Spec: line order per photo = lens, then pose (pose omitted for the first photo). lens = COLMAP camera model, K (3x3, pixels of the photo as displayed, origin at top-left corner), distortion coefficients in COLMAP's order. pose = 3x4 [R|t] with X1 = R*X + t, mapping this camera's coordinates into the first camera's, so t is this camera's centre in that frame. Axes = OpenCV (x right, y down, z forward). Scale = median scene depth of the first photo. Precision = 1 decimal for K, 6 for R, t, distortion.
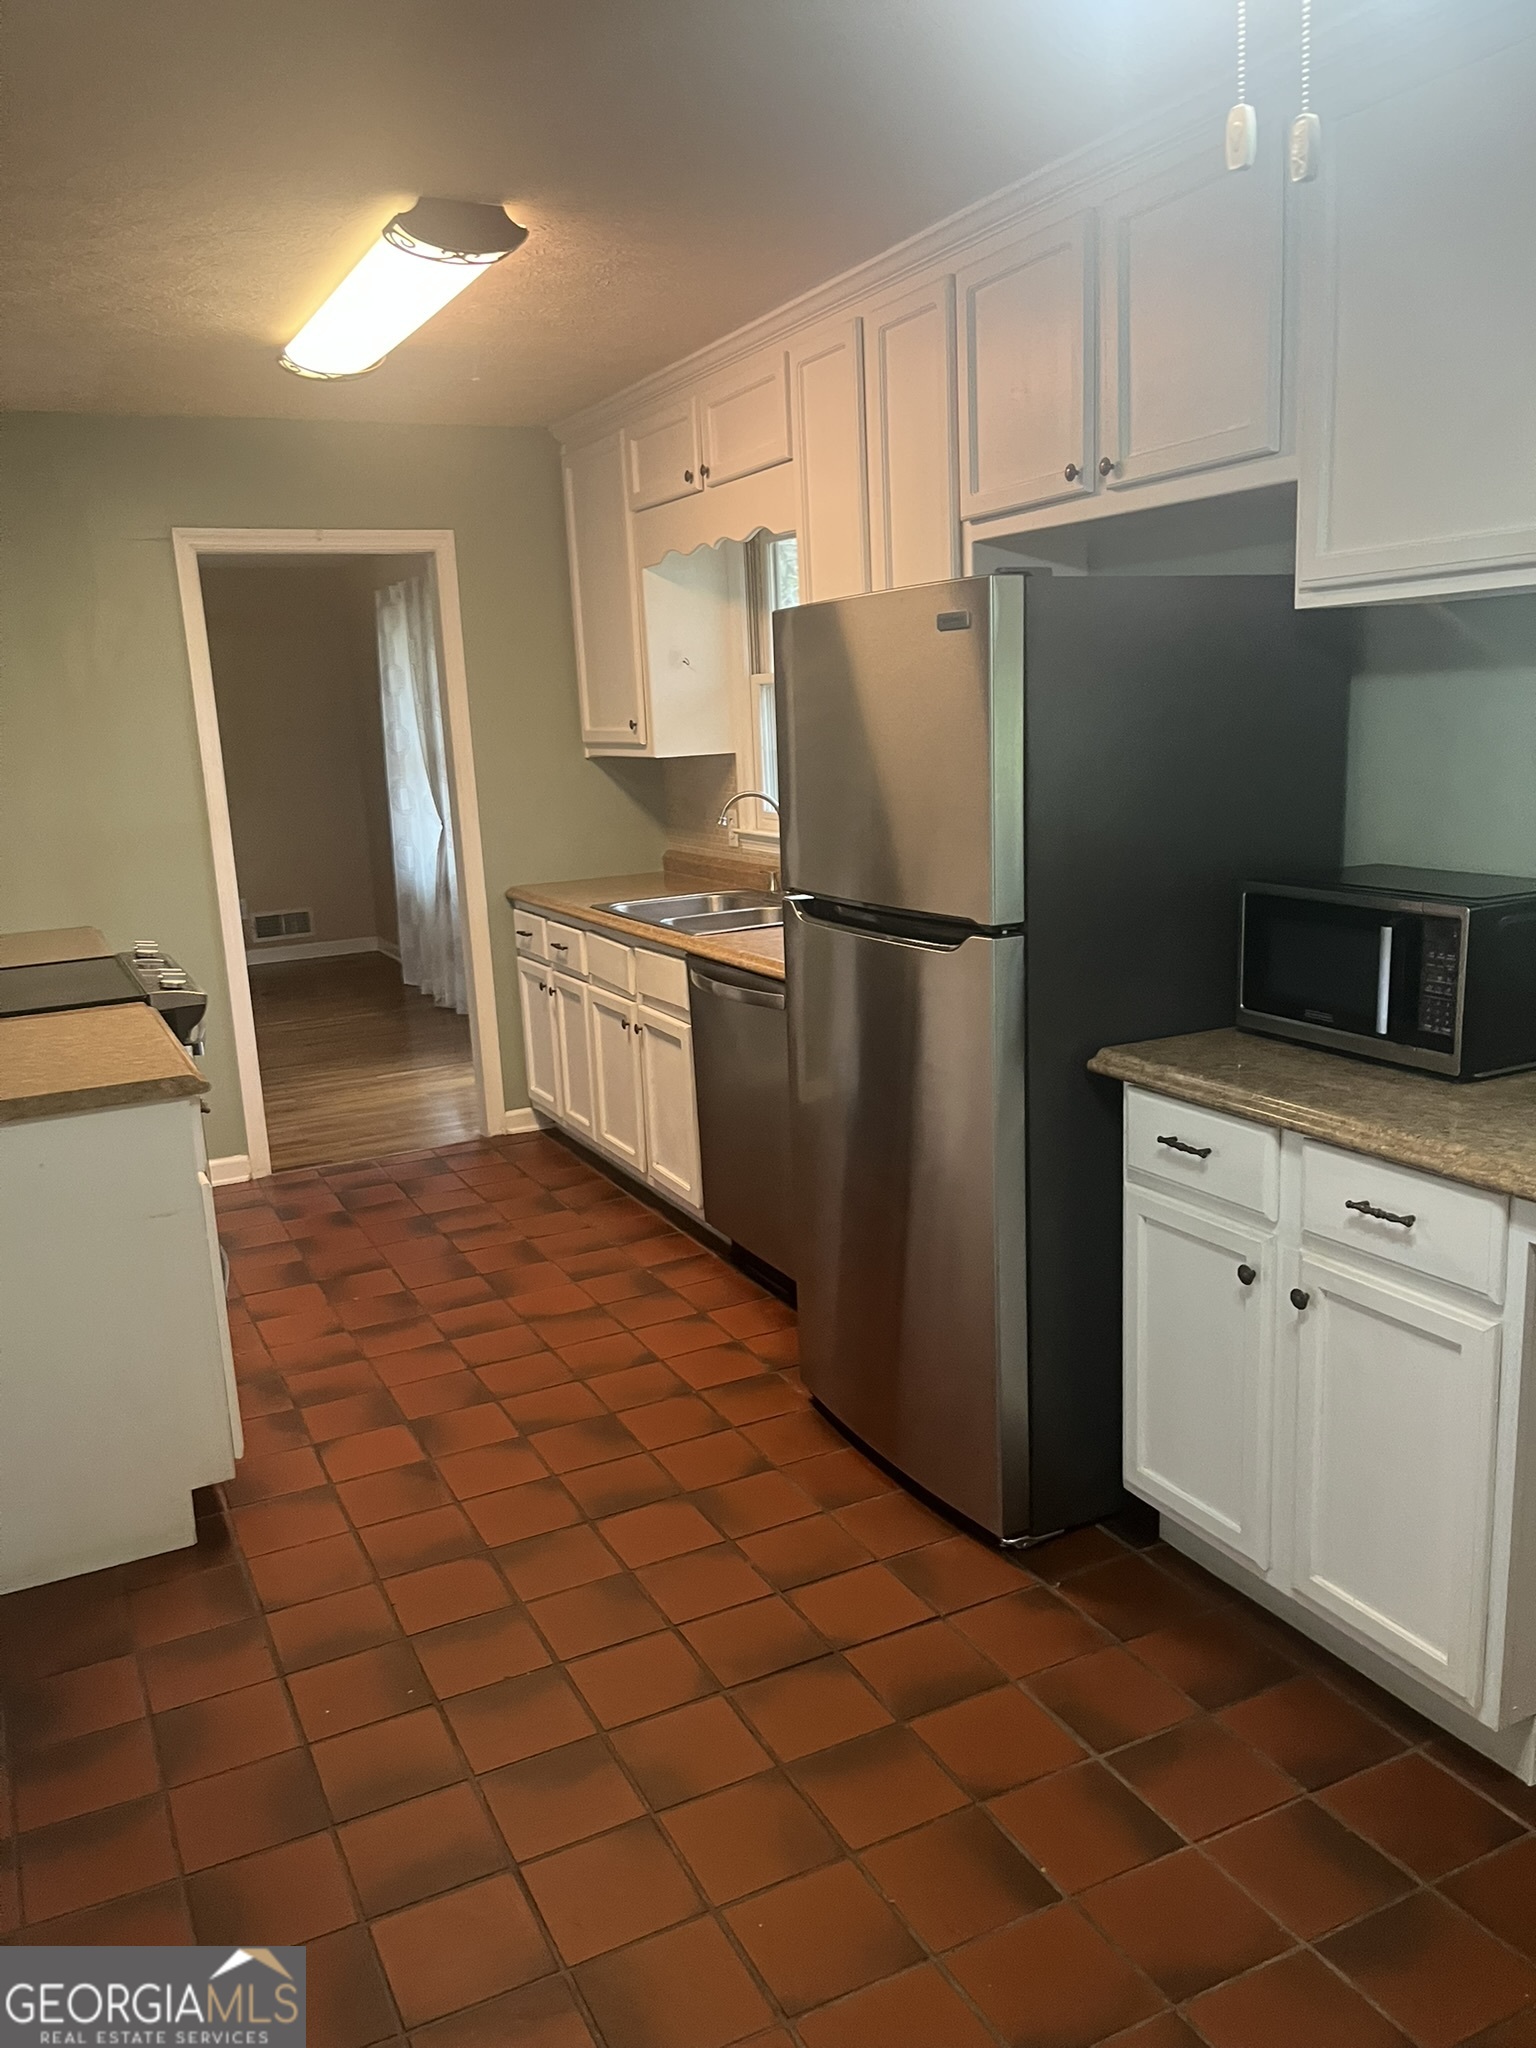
lens RADIAL K [[1559.4, 0, 786.2], [0, 1559.4, 1033.1], [0, 0, 1]] dist [0.054803, -0.058608]
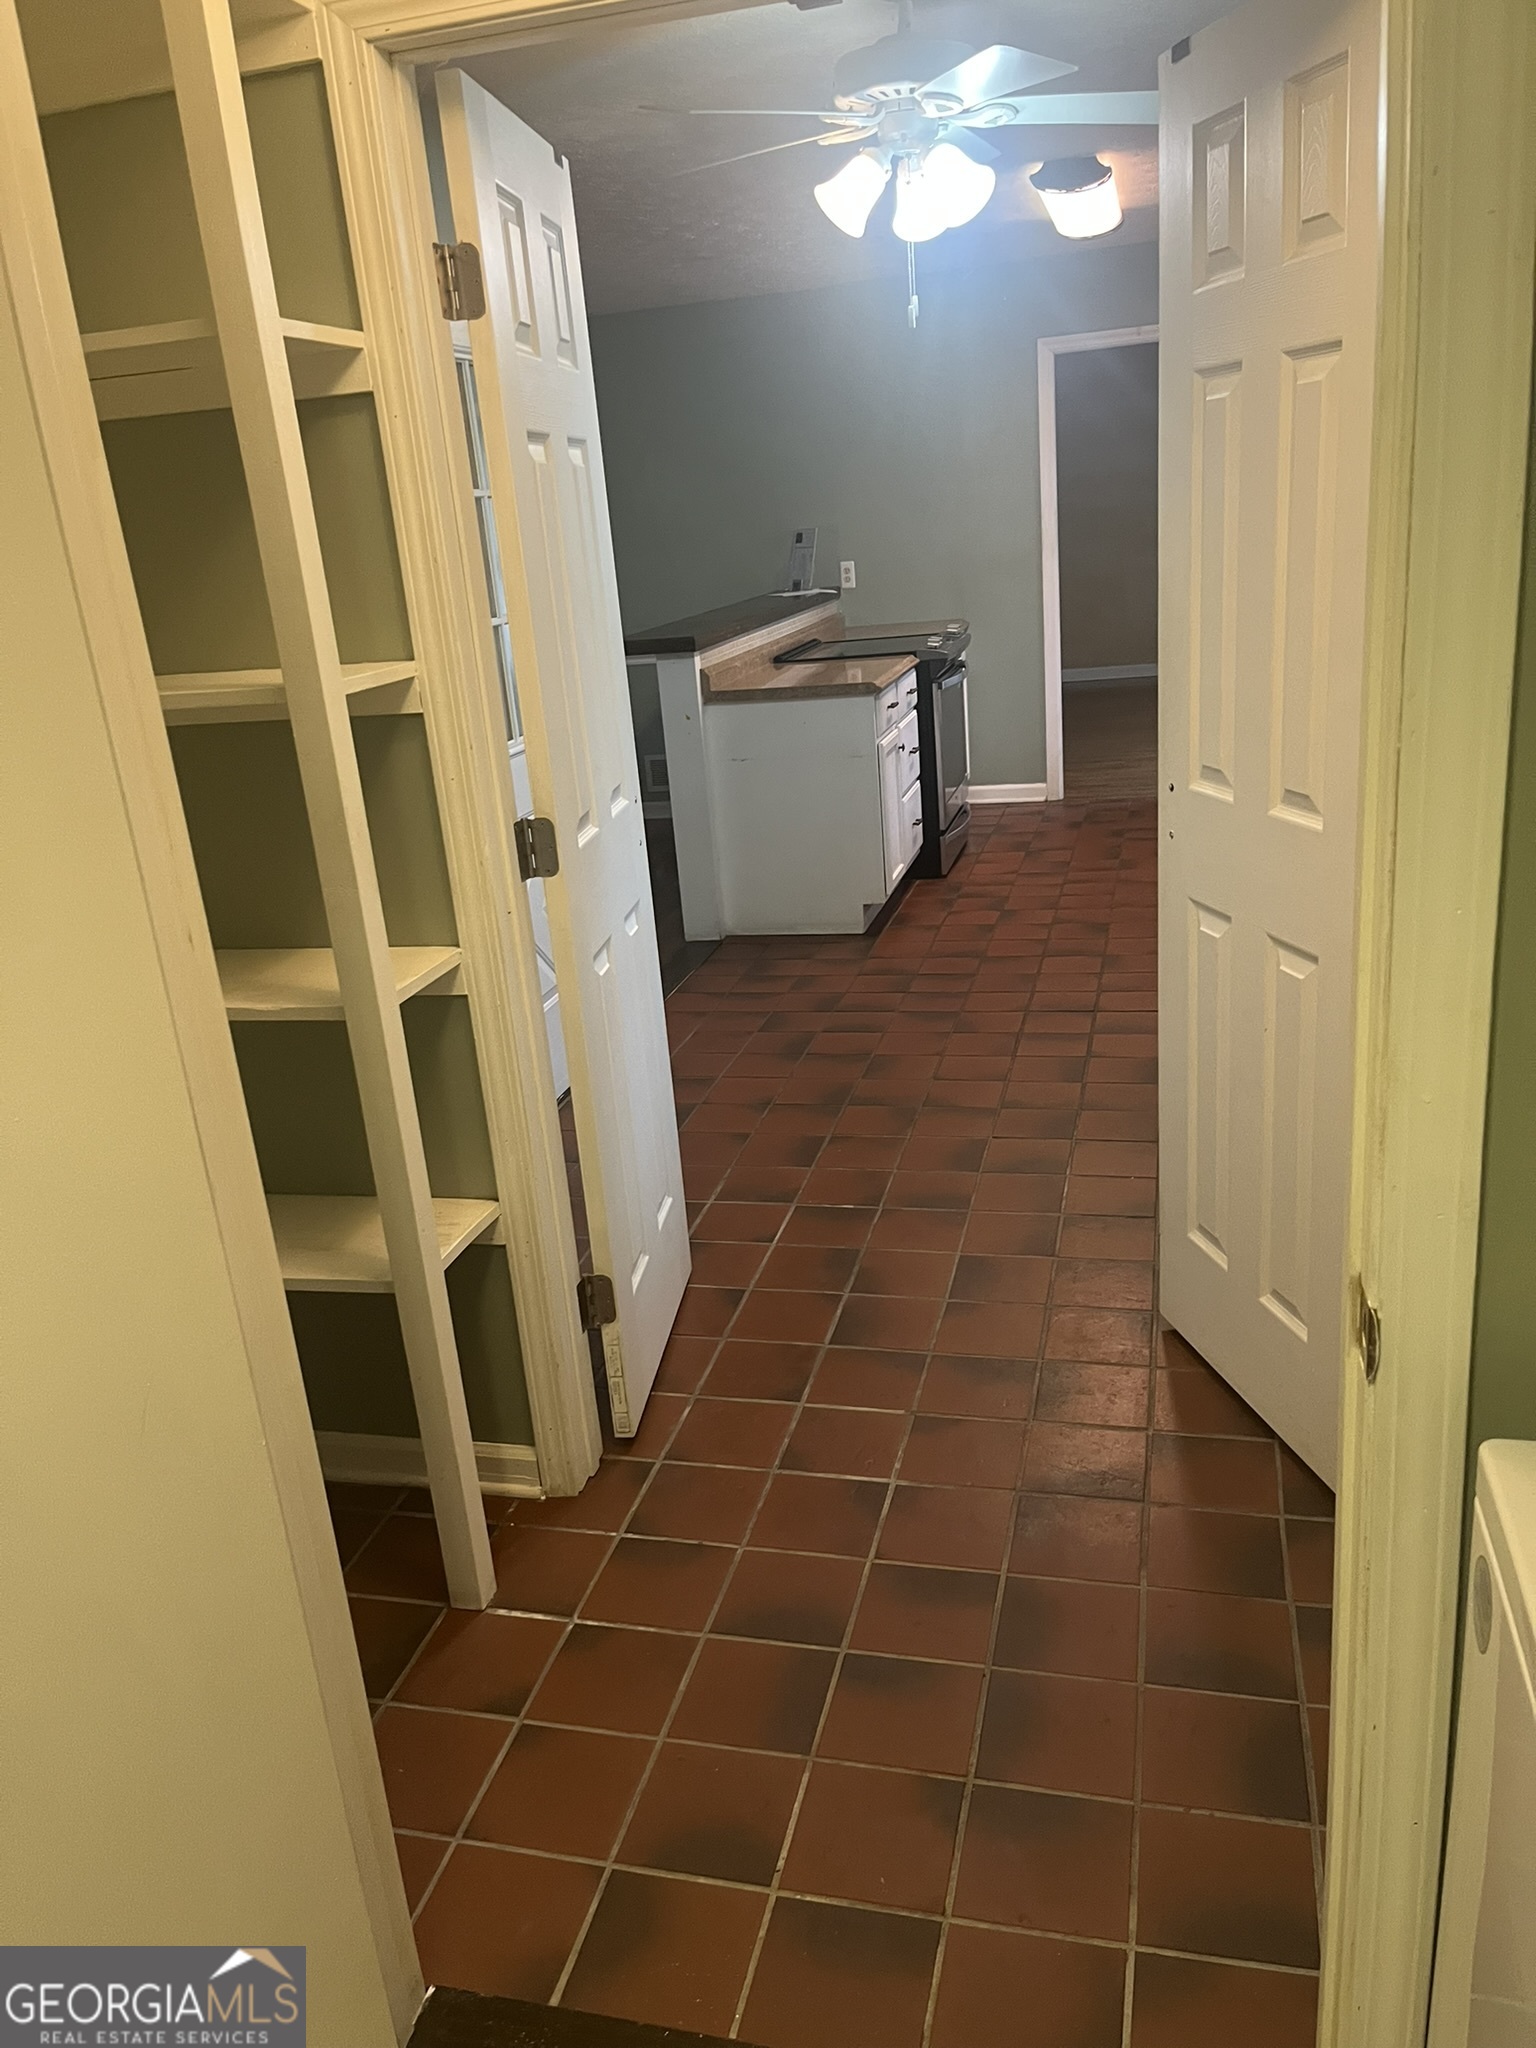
lens RADIAL K [[1589.2, 0, 759.4], [0, 1589.2, 1031.4], [0, 0, 1]] dist [0.064511, -0.071685]
pose [[0.752593, 0.187947, -0.631094, 0.684100], [-0.086698, 0.978340, 0.187972, 0.073572], [0.652753, -0.086752, 0.752587, -0.499166]]
